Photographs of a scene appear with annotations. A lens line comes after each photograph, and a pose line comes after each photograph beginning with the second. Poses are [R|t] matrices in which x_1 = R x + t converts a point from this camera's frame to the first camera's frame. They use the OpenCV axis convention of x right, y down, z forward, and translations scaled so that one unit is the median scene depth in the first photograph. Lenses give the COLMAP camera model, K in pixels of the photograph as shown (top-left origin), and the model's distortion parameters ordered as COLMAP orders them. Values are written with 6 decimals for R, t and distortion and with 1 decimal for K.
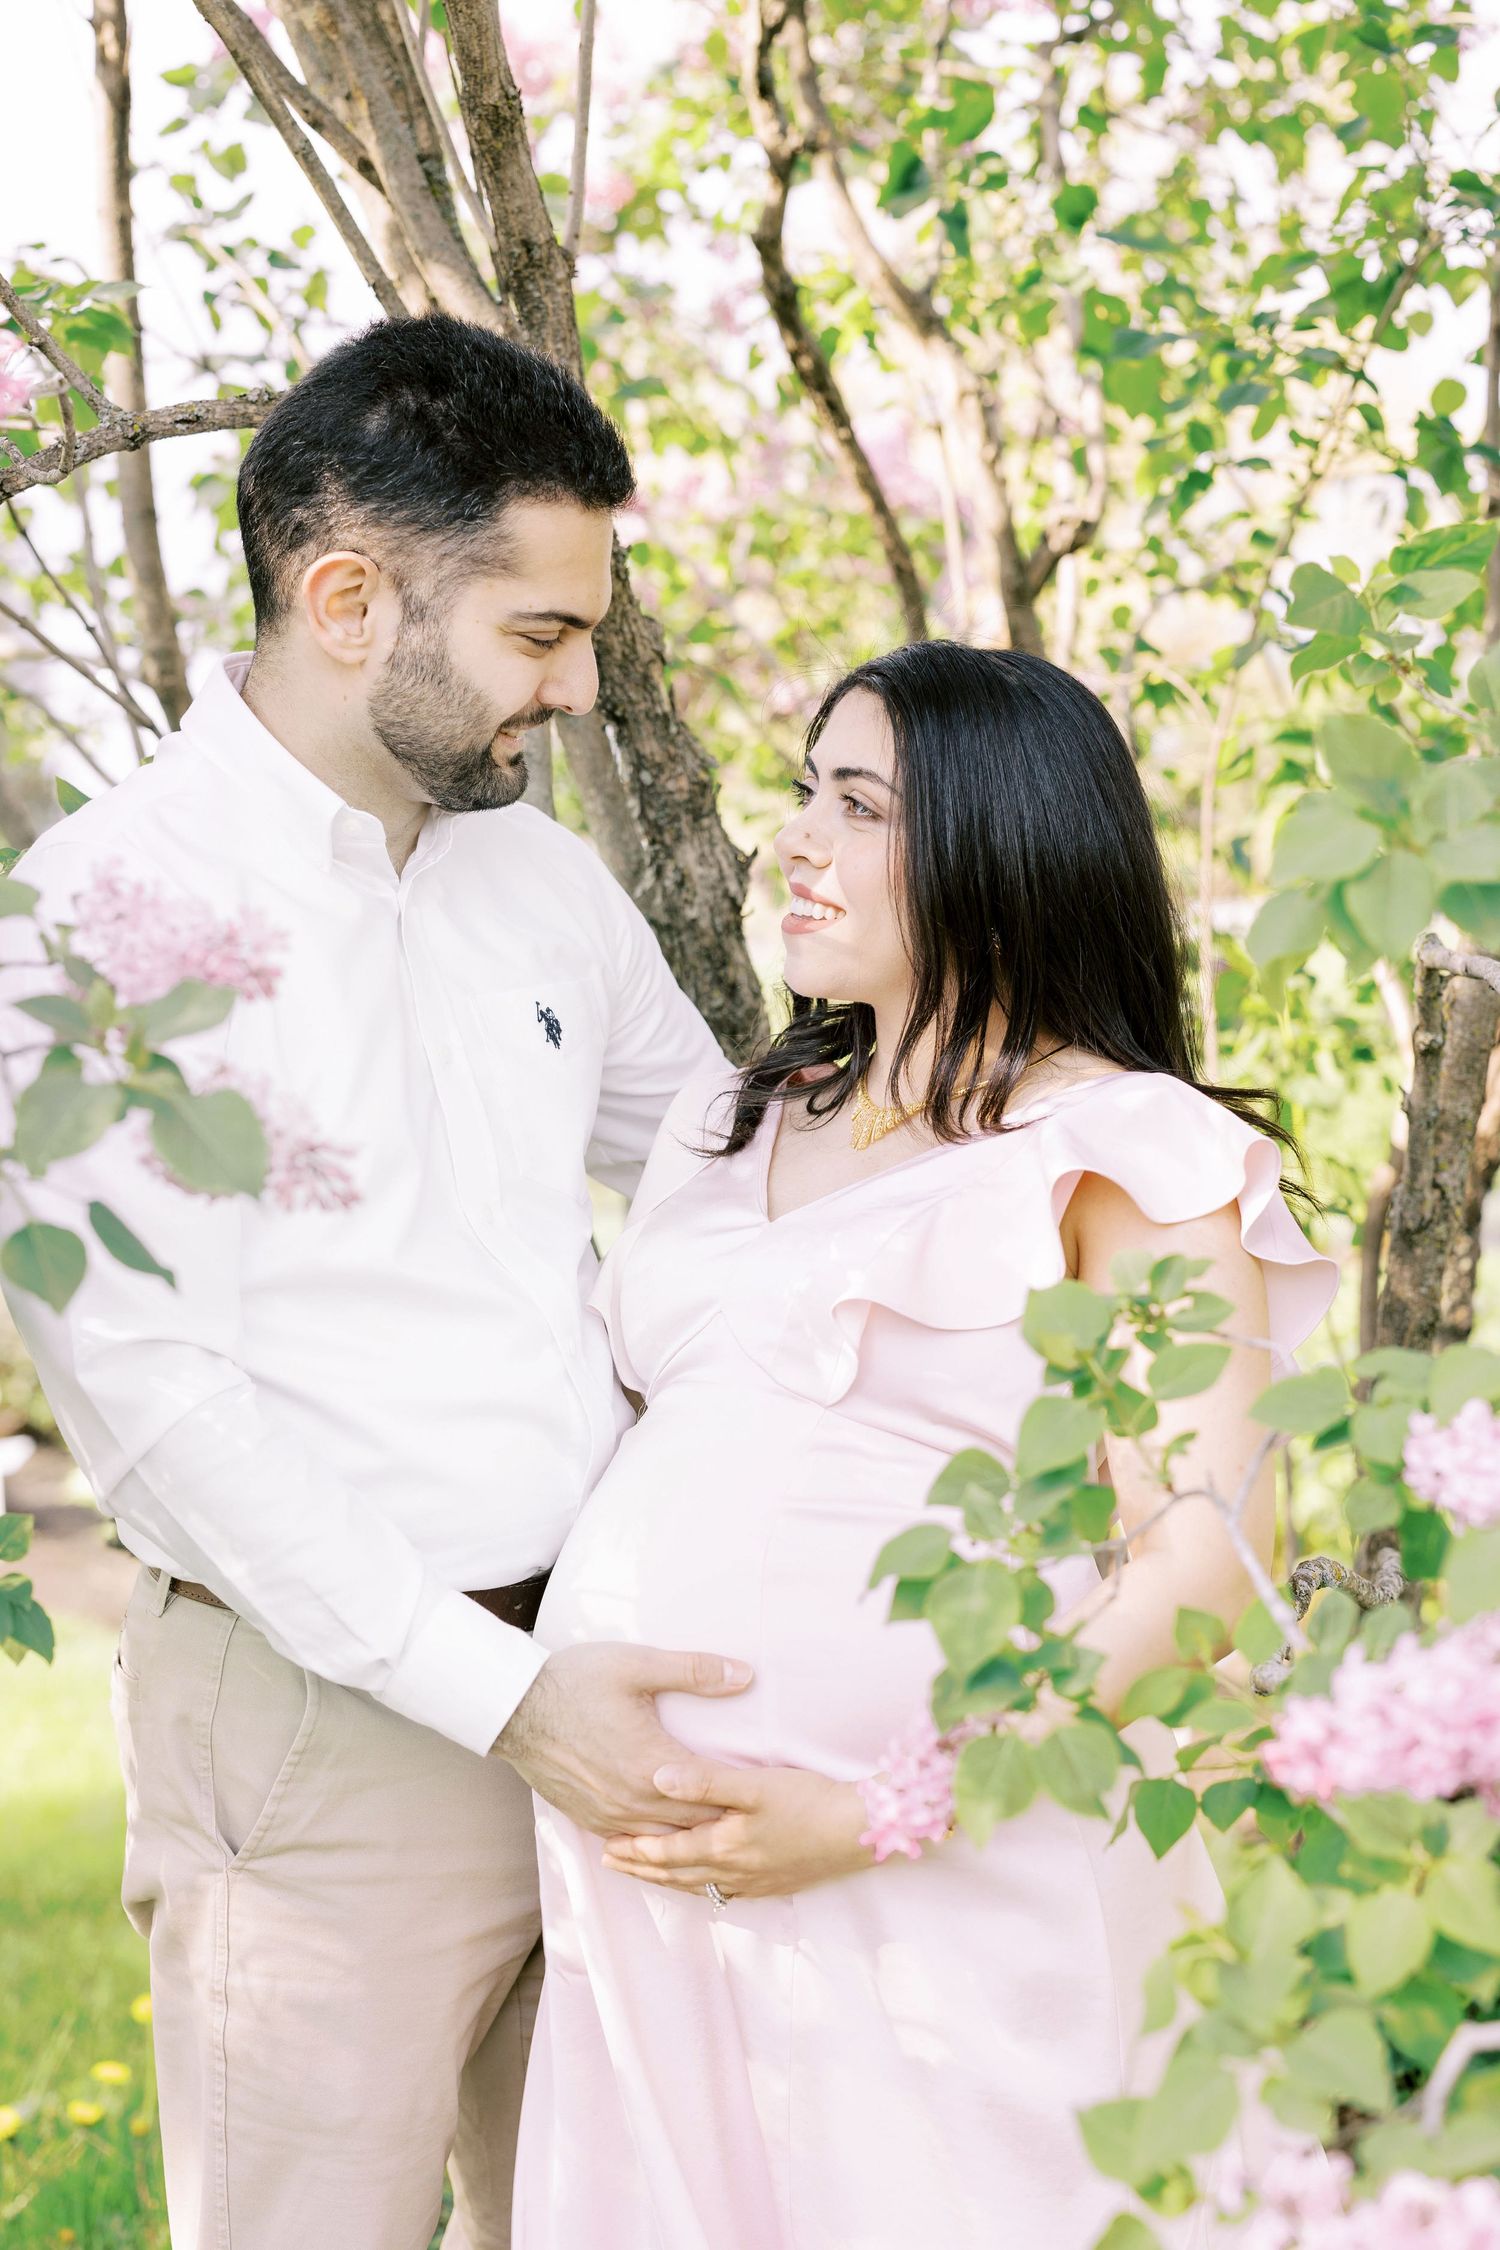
lens RADIAL K [[3440.5, 0, 676.1], [0, 3440.5, 1183.4], [0, 0, 1]] dist [0.006531, 0.100104]
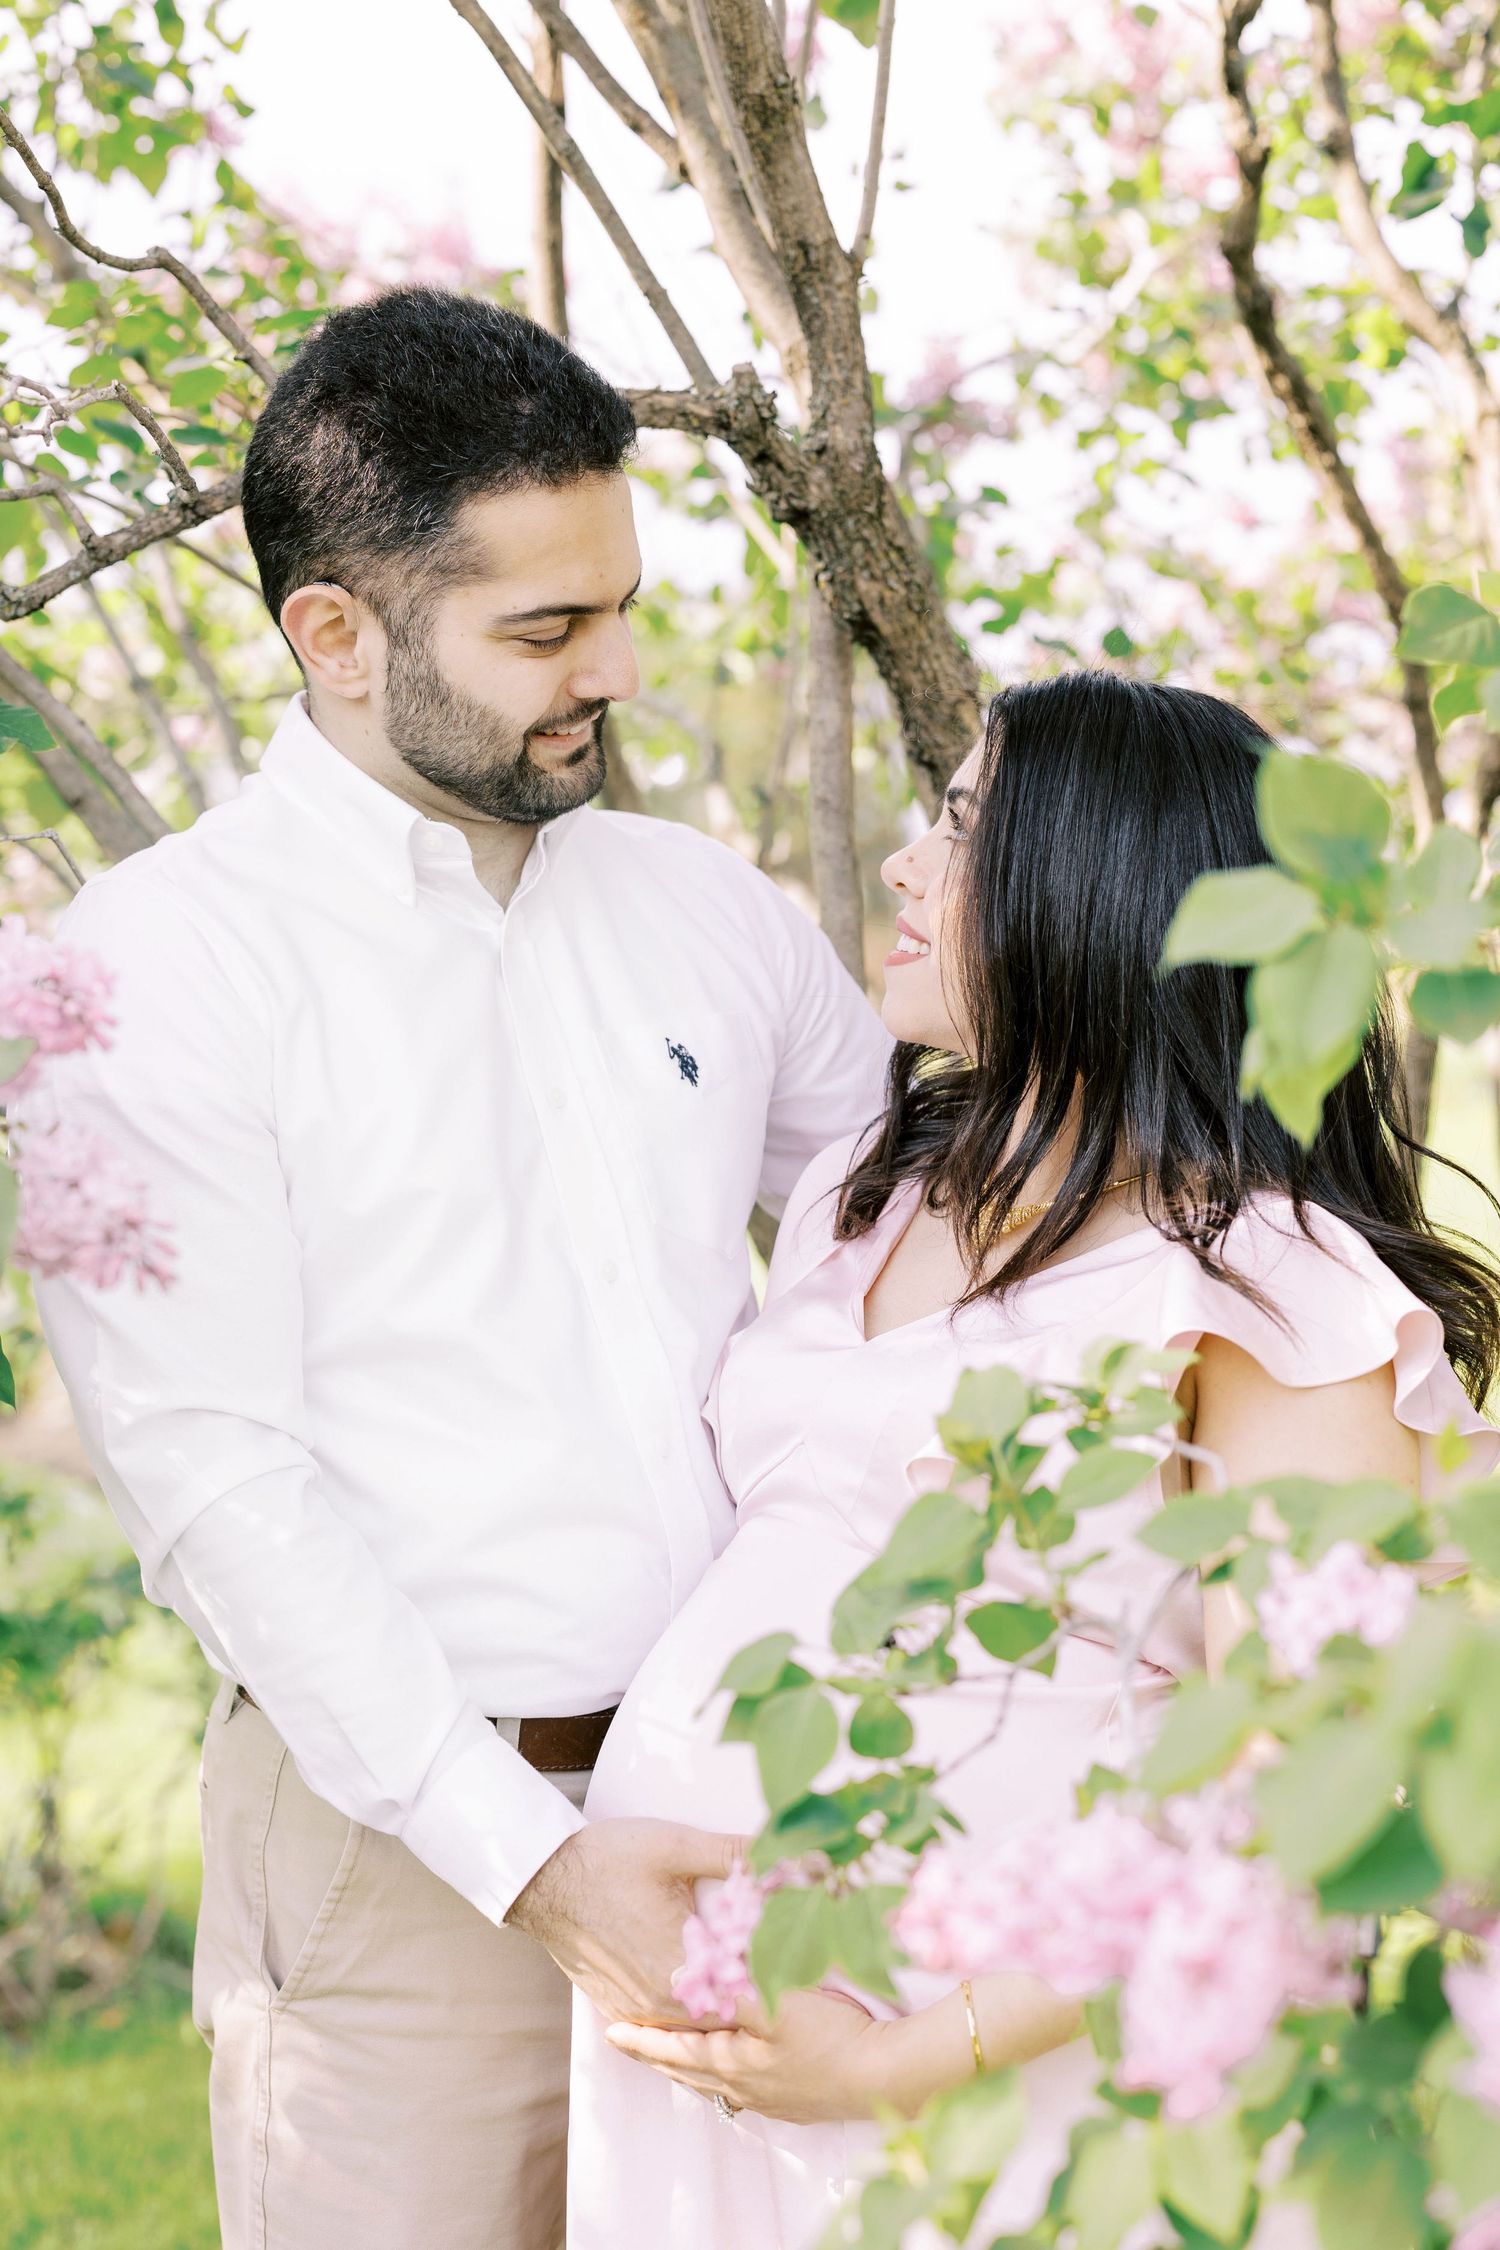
lens RADIAL K [[3440.5, 0, 676.1], [0, 3440.5, 1183.4], [0, 0, 1]] dist [0.006531, 0.100104]
pose [[0.972762, 0.038076, -0.228657, 0.143133], [-0.041450, 0.999091, -0.009973, -0.012637], [0.228069, 0.019179, 0.973456, 0.104222]]
